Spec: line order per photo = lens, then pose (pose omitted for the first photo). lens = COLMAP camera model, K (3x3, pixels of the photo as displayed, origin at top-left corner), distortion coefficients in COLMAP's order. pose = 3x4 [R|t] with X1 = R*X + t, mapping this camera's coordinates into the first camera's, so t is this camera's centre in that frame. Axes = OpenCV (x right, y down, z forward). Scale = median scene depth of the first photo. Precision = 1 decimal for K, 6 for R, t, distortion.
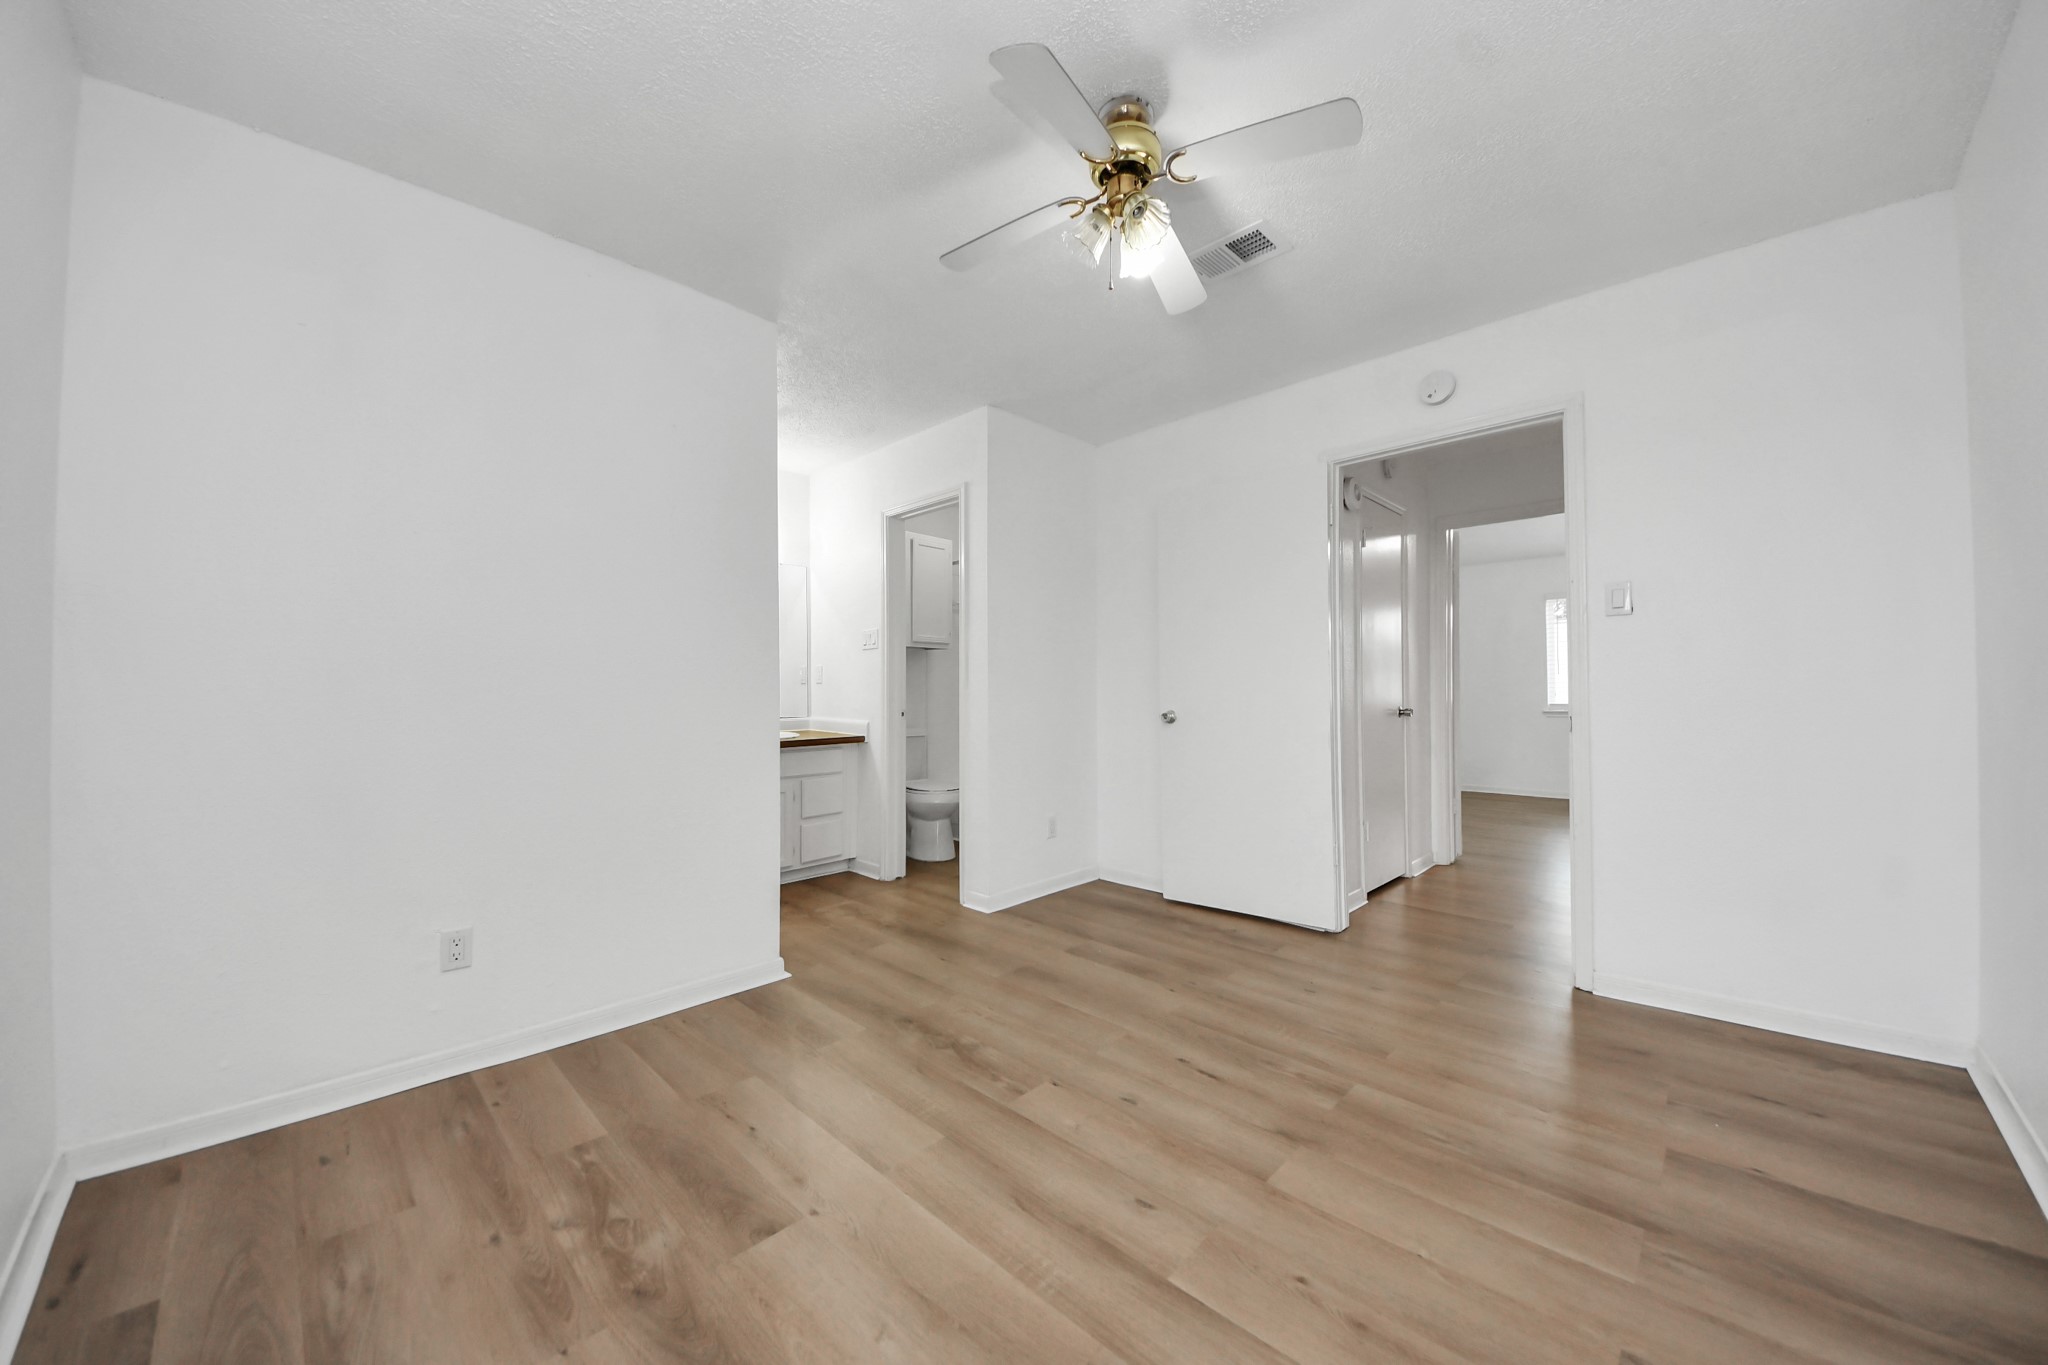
lens RADIAL K [[726.4, 0, 1025.9], [0, 726.4, 684.9], [0, 0, 1]] dist [0.026665, -0.019055]
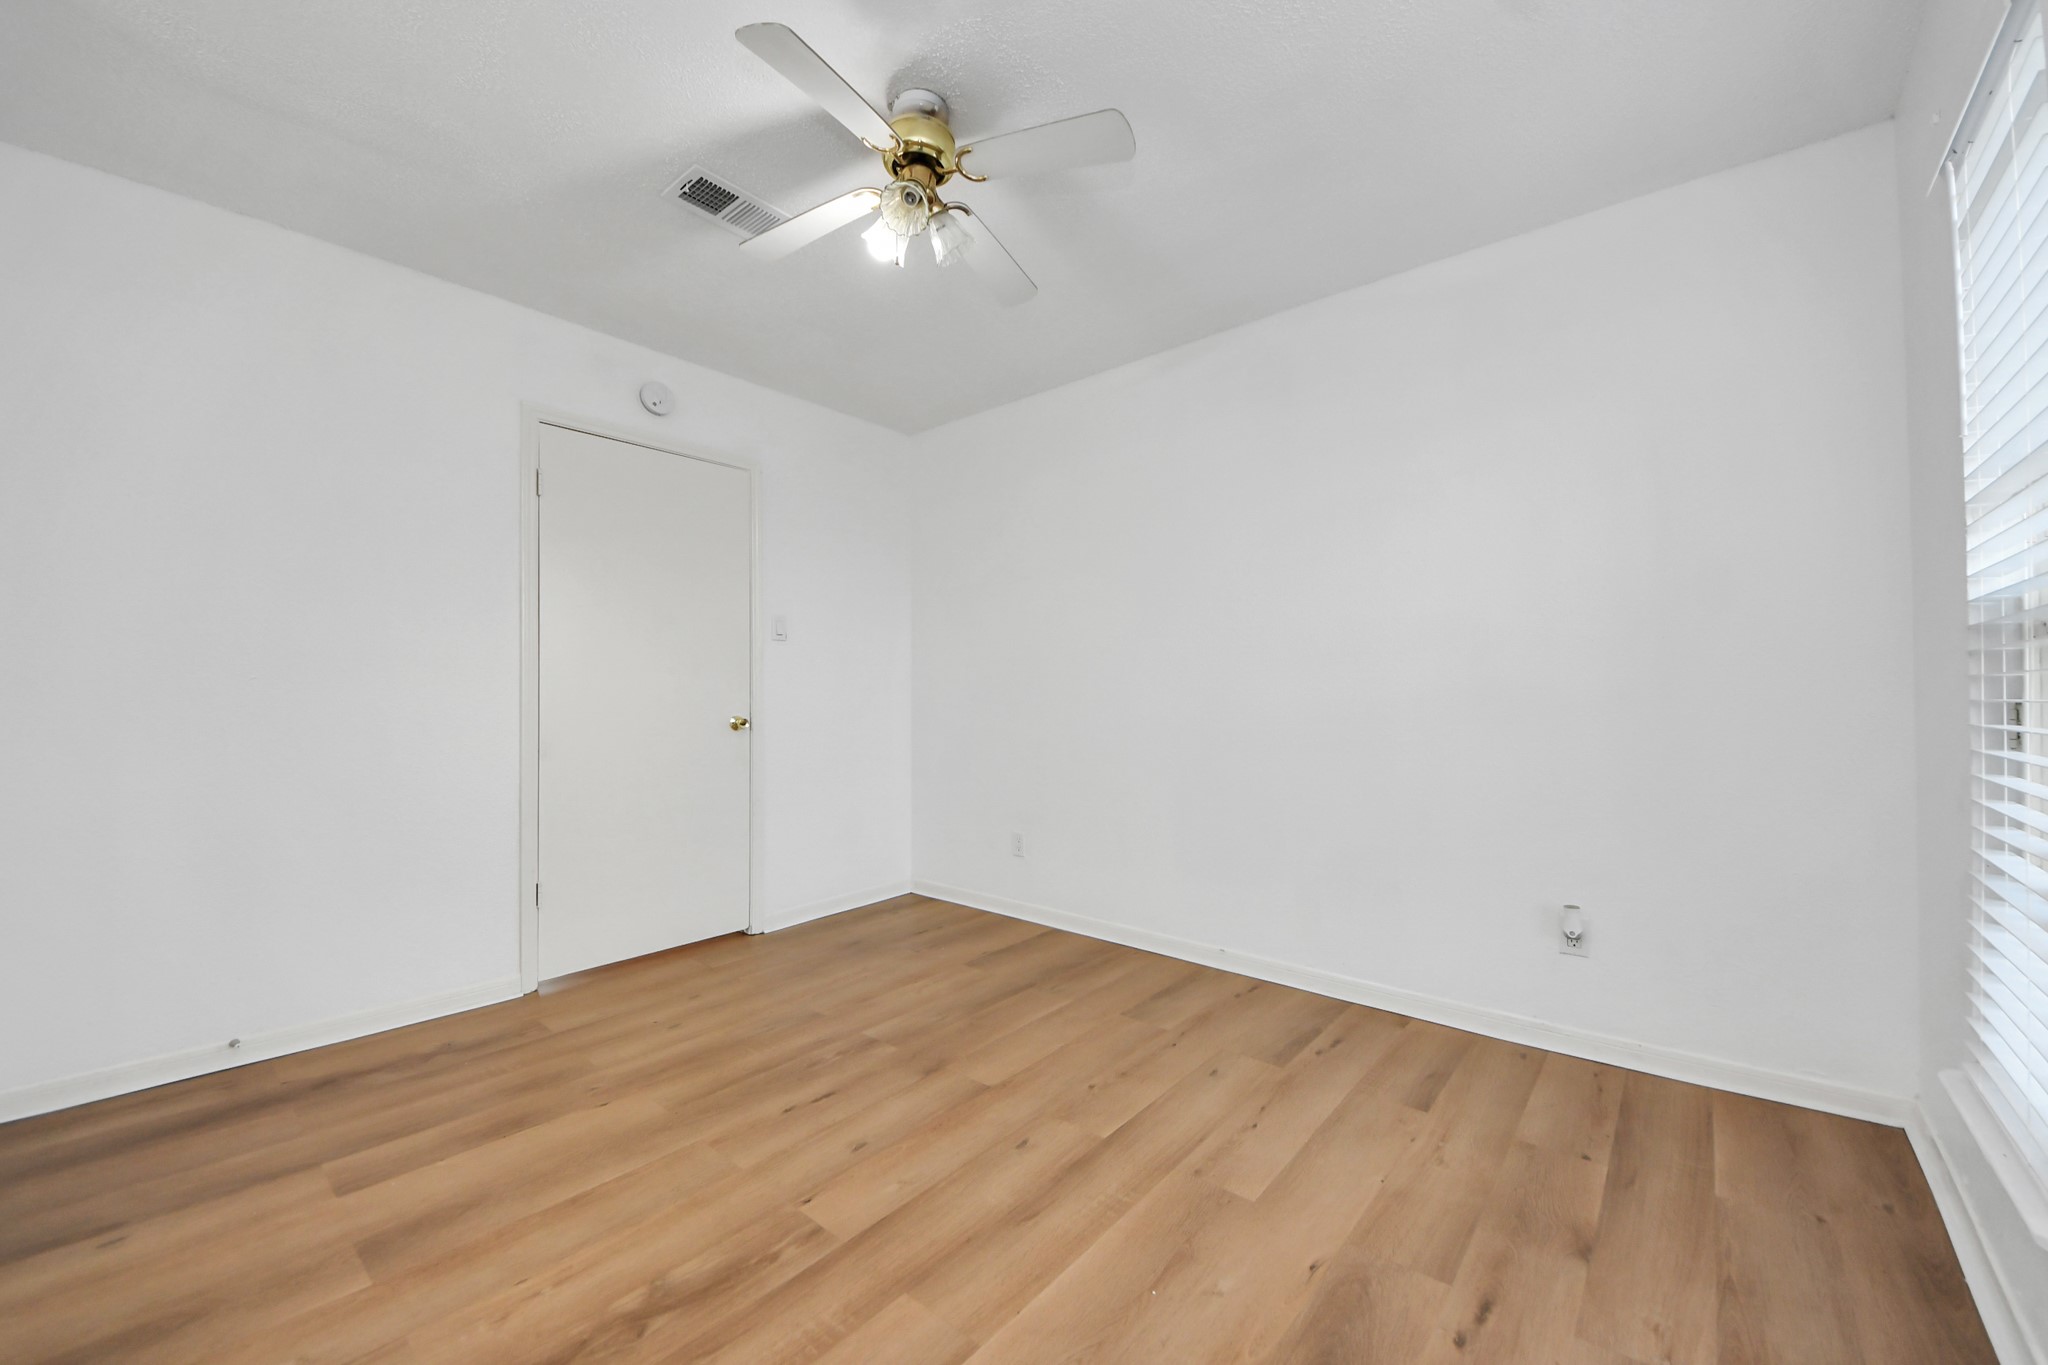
lens RADIAL K [[796.1, 0, 1018.1], [0, 796.1, 689.4], [0, 0, 1]] dist [-0.013551, -0.000353]
pose [[-0.067677, 0.011910, 0.997636, -0.793428], [0.003984, 0.999924, -0.011667, 0.019208], [-0.997699, 0.003185, -0.067720, 0.815608]]
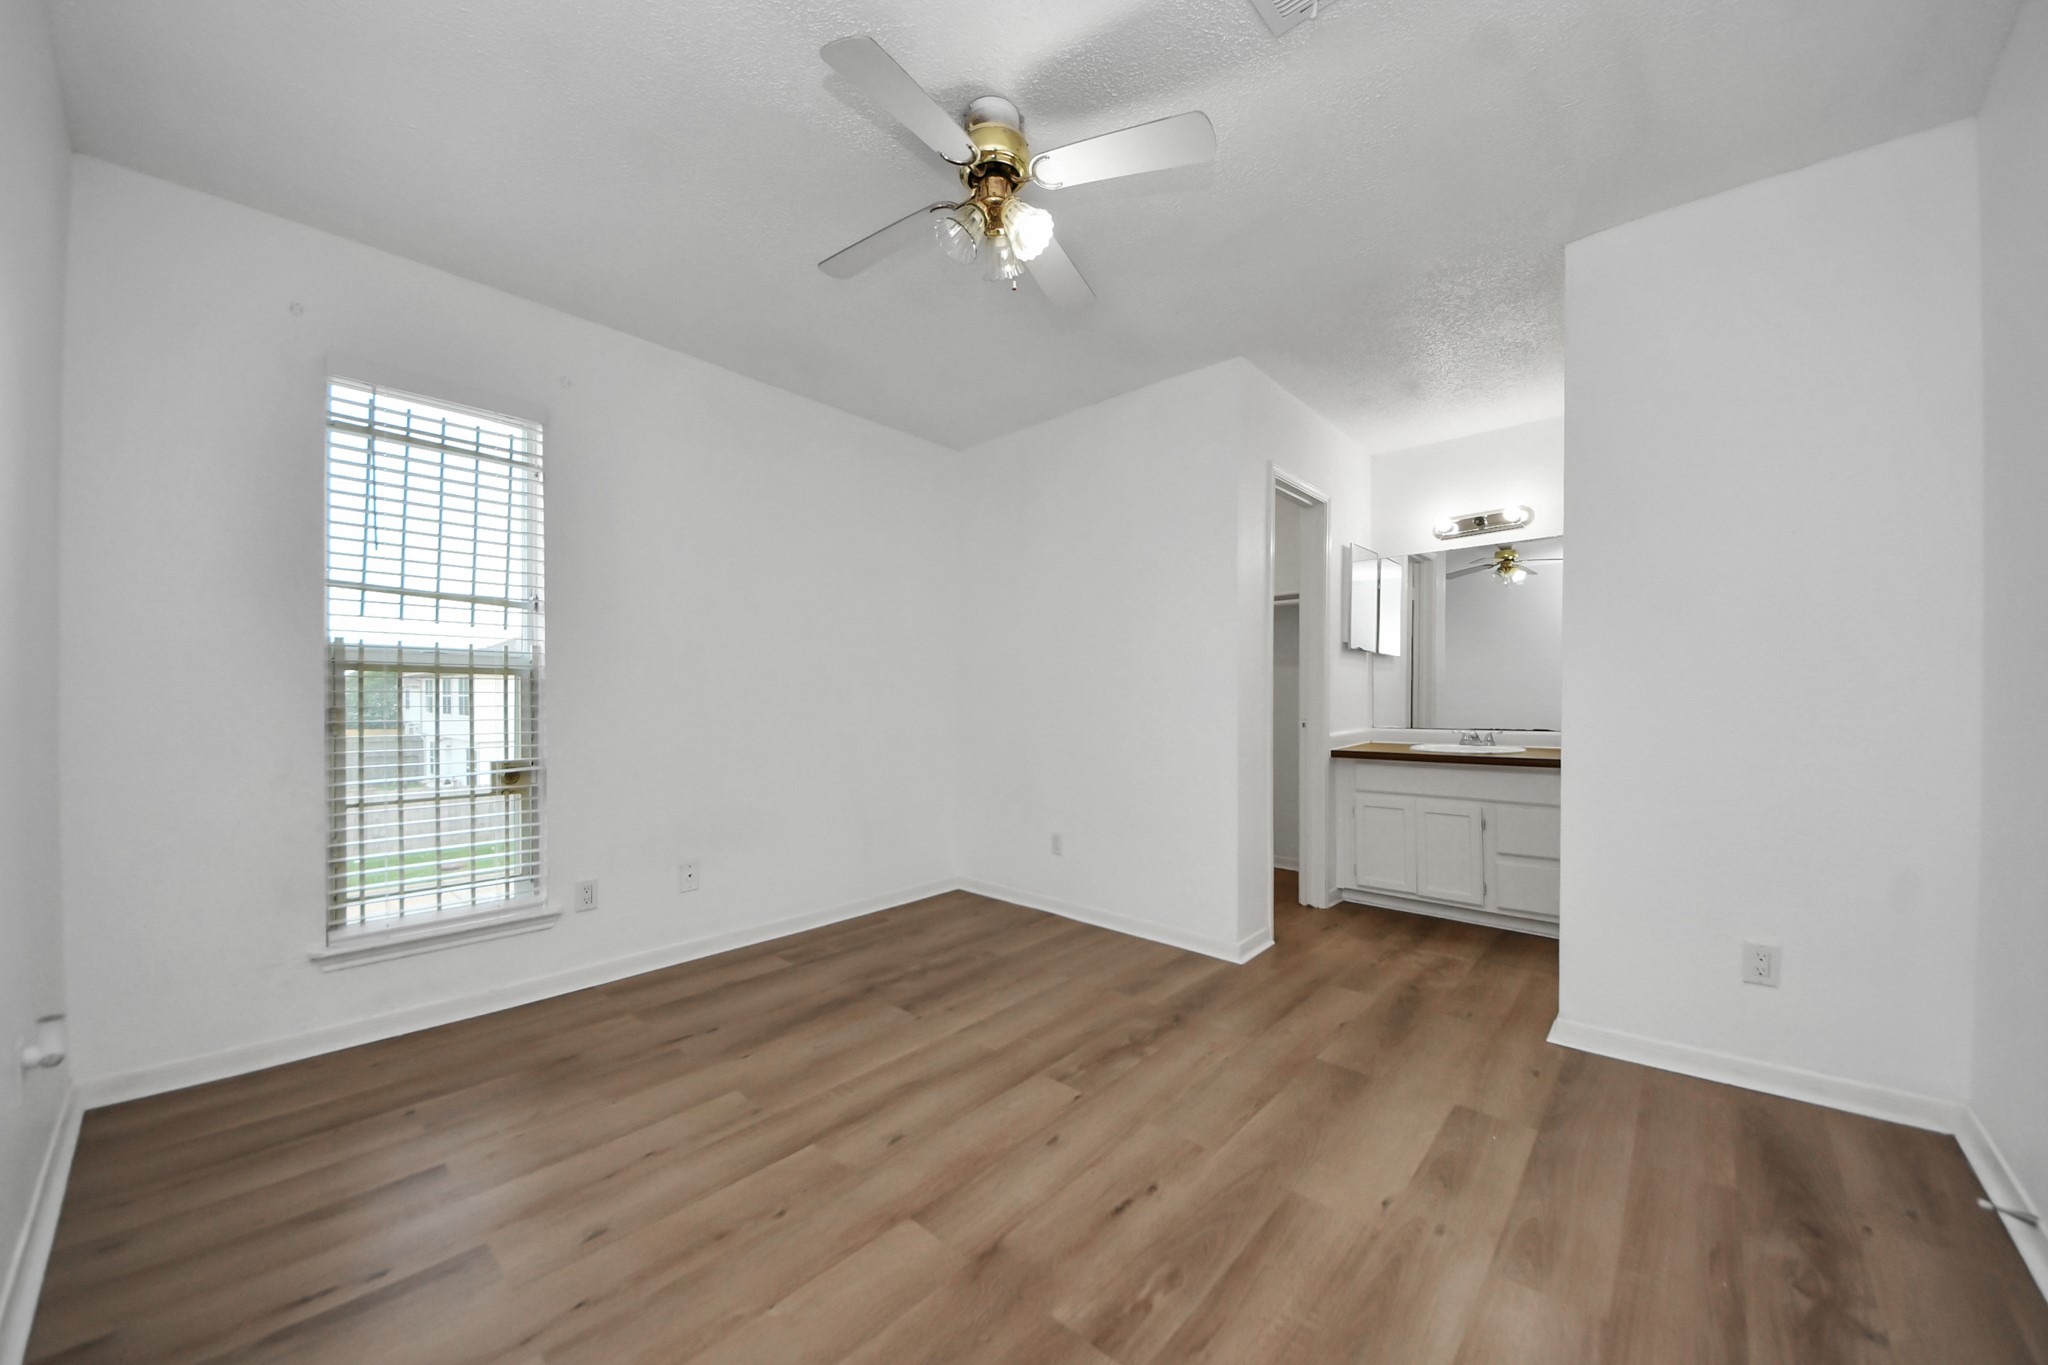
lens RADIAL K [[731.6, 0, 1032.8], [0, 731.6, 694.8], [0, 0, 1]] dist [0.002579, -0.000308]
pose [[0.058623, 0.005072, -0.998267, 1.001548], [-0.000409, 0.999987, 0.005057, -0.003528], [0.998280, 0.000112, 0.058624, 0.862477]]
